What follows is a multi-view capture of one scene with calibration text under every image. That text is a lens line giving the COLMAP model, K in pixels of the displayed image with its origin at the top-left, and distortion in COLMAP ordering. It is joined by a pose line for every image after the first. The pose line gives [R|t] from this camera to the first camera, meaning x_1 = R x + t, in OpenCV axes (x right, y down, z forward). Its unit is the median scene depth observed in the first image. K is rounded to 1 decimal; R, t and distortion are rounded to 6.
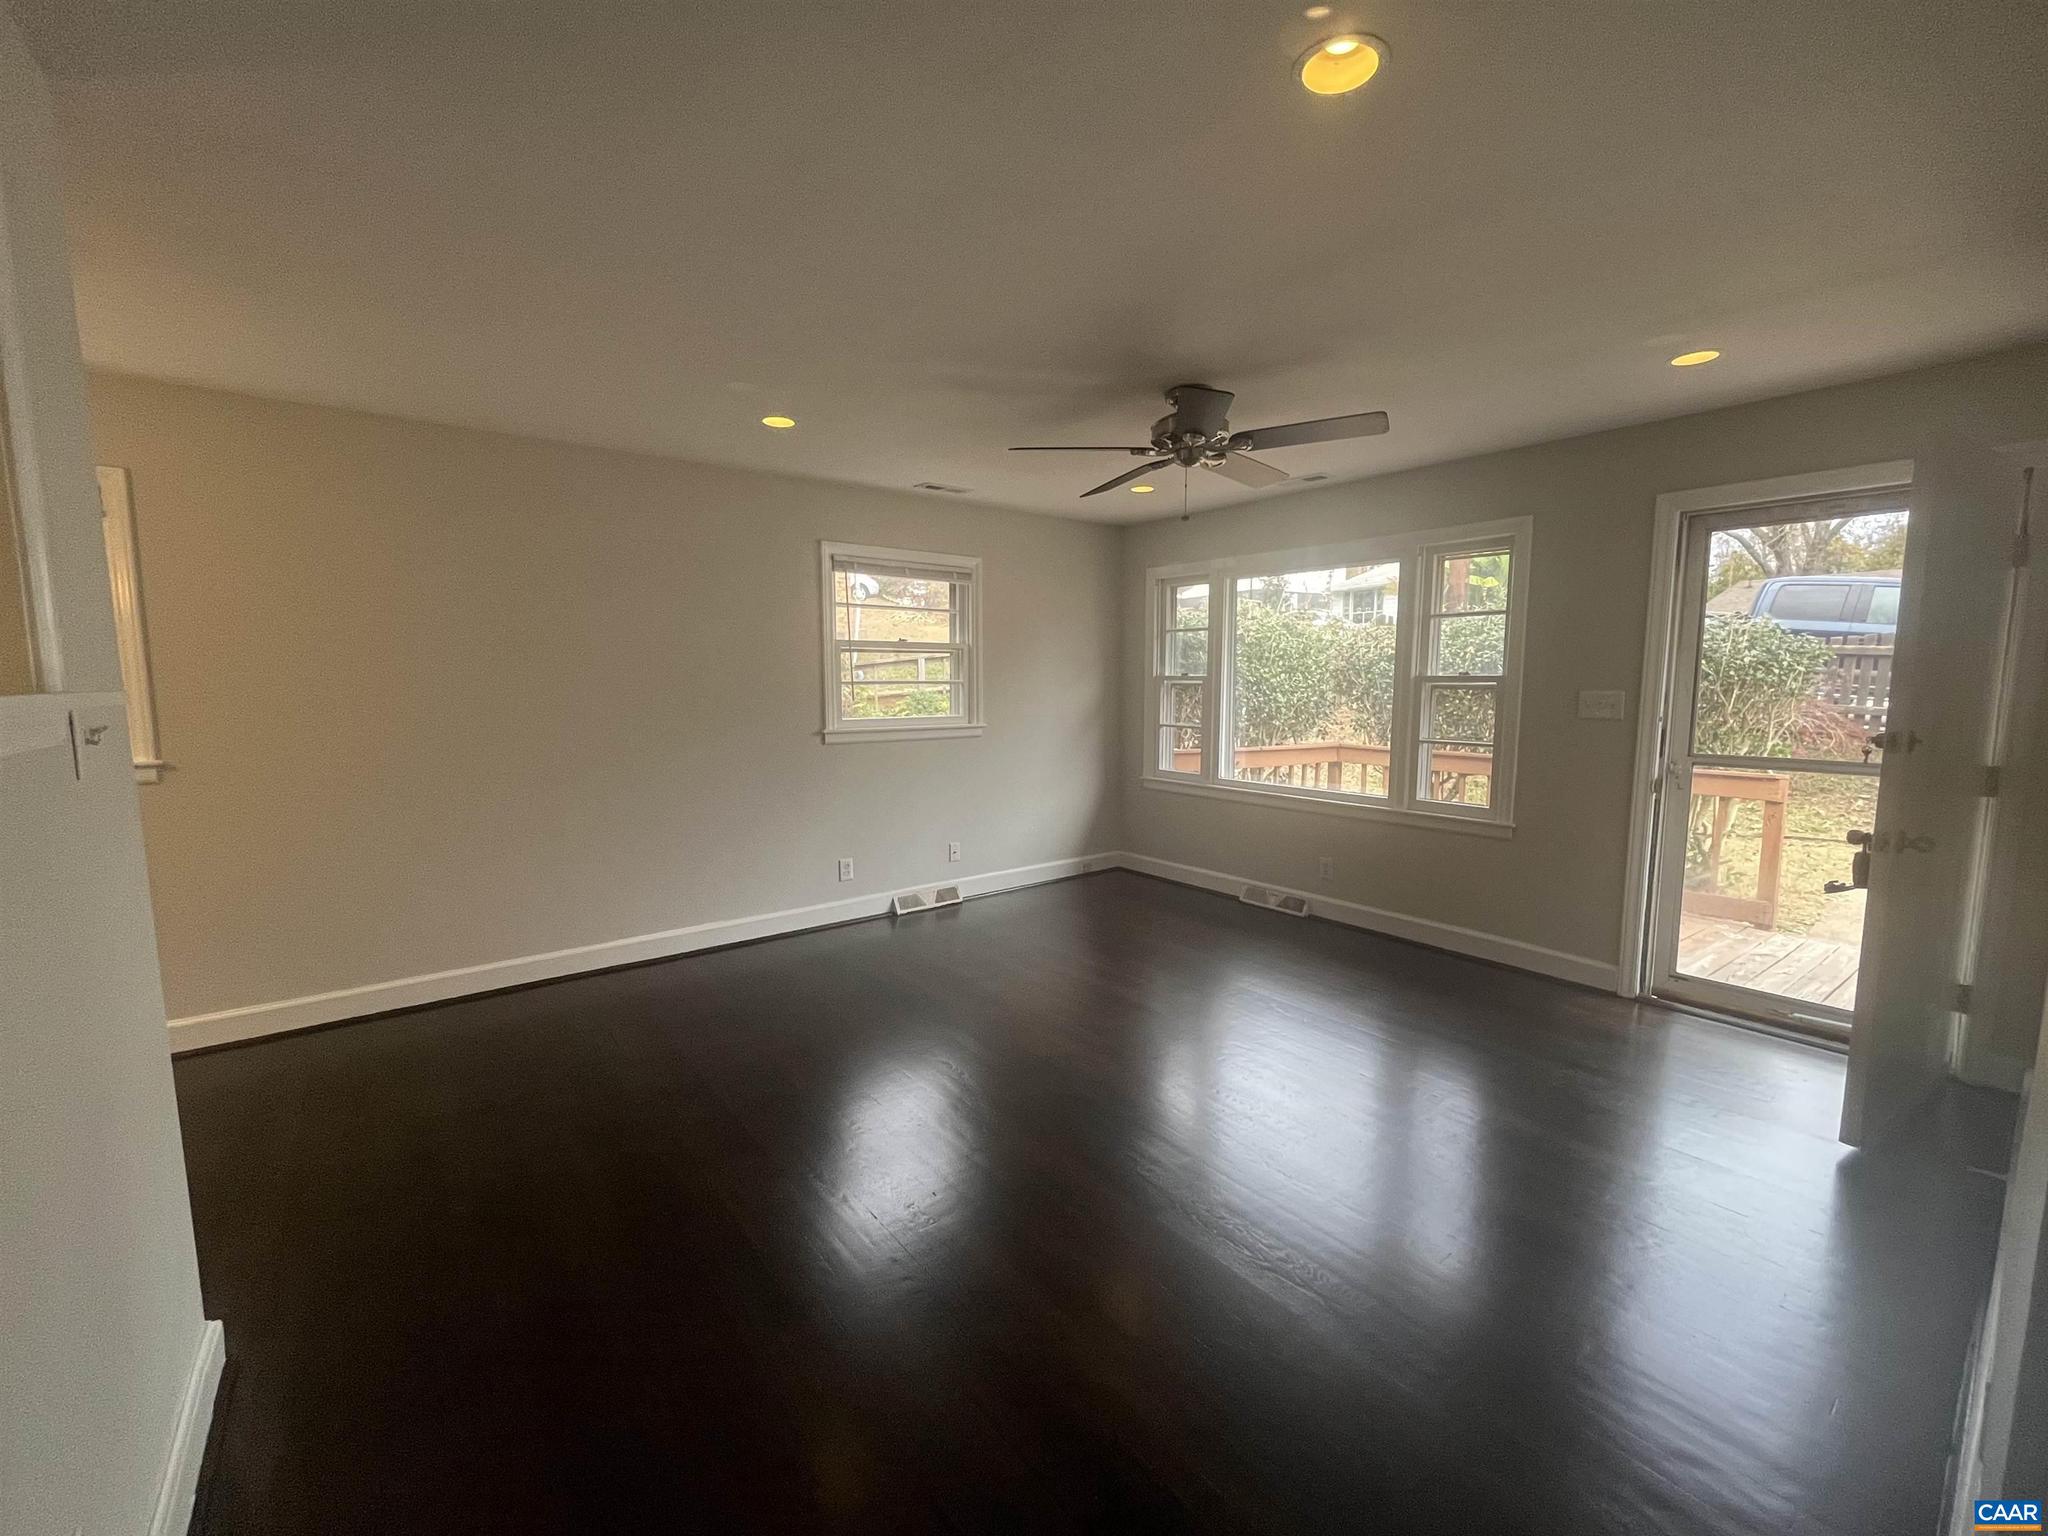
lens RADIAL K [[828.5, 0, 1026.2], [0, 828.5, 771.6], [0, 0, 1]] dist [-0.004296, -0.000238]
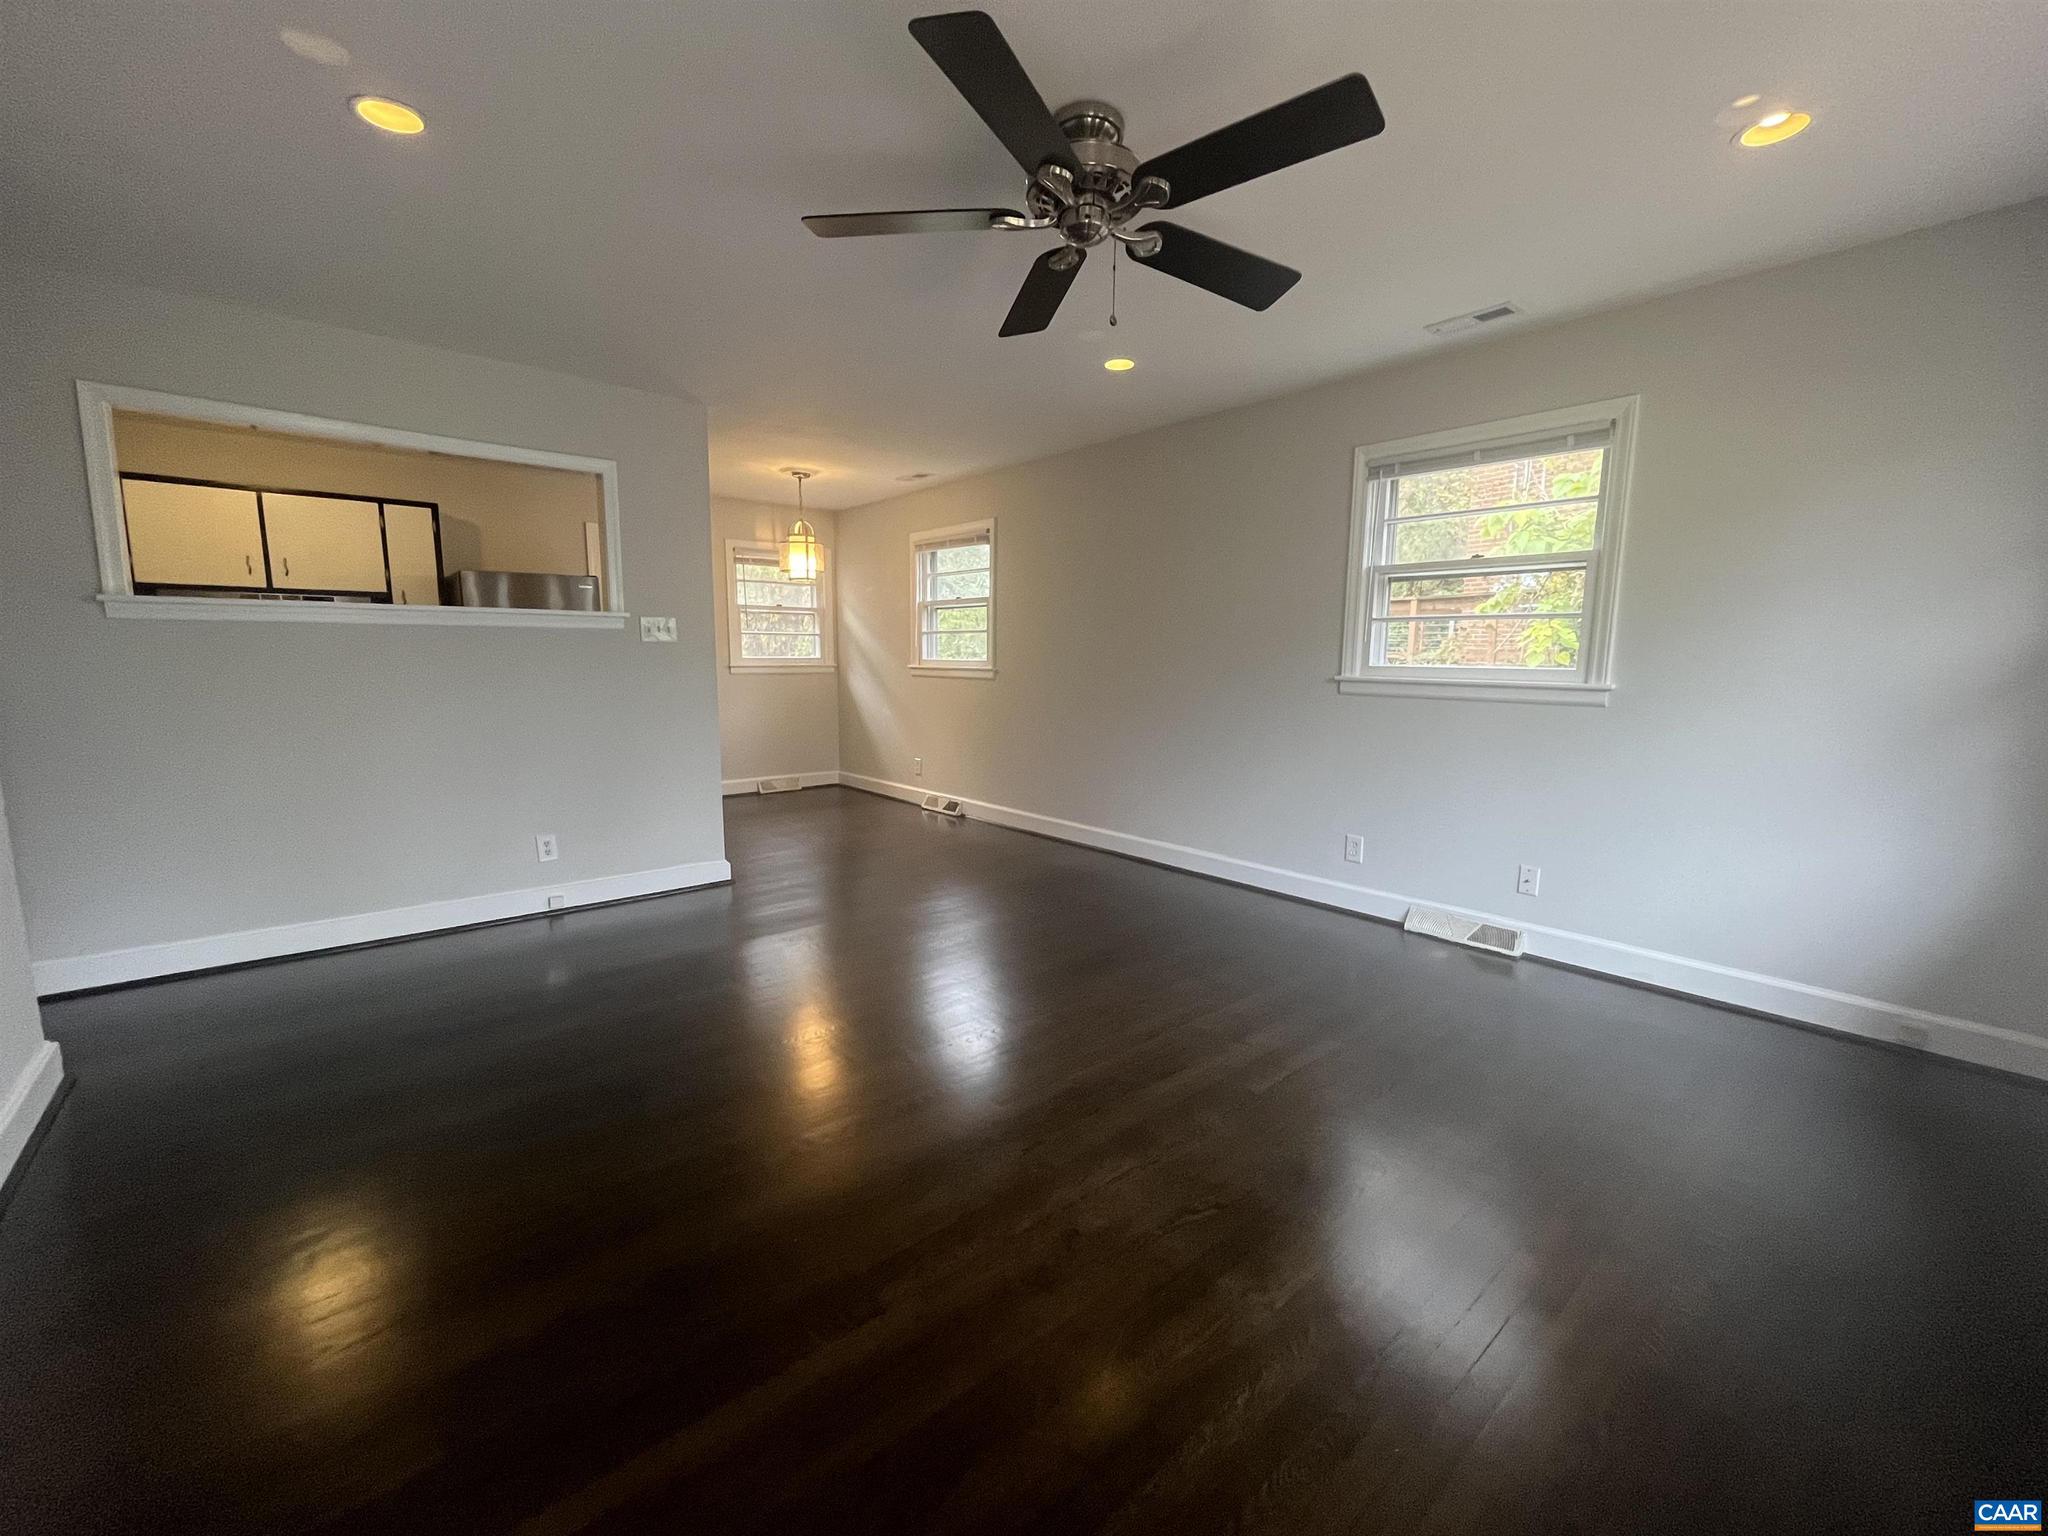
lens RADIAL K [[828.5, 0, 1026.2], [0, 828.5, 771.6], [0, 0, 1]] dist [-0.004296, -0.000238]
pose [[0.044208, 0.143900, -0.988604, 0.546076], [-0.116970, 0.983511, 0.137928, -0.030847], [0.992151, 0.109540, 0.060311, 0.590832]]
